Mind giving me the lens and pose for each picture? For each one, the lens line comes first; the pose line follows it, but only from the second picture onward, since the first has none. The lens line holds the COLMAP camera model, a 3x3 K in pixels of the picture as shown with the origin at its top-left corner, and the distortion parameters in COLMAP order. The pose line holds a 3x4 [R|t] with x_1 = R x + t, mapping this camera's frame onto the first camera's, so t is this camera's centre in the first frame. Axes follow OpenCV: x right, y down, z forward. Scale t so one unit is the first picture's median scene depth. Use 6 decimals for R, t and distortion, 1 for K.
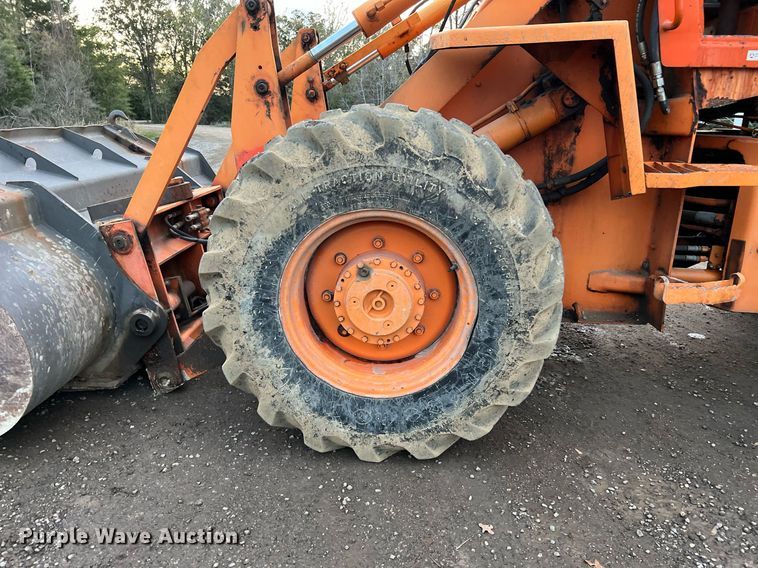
lens RADIAL K [[569.4, 0, 392.6], [0, 569.4, 292.3], [0, 0, 1]] dist [0.022807, -0.026697]
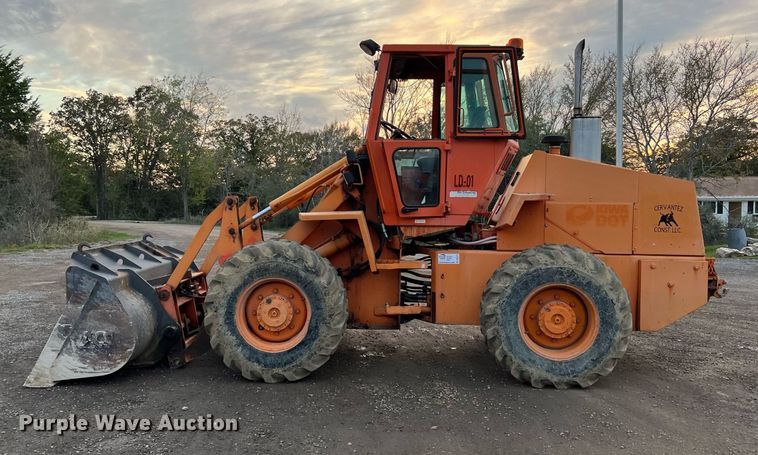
lens RADIAL K [[592.7, 0, 379.0], [0, 592.7, 227.5], [0, 0, 1]] dist [0.074145, -0.138060]
pose [[0.998245, -0.001005, 0.059207, 0.236589], [0.016900, 0.963107, -0.268586, 0.305996], [-0.056753, 0.269116, 0.961434, -1.406415]]
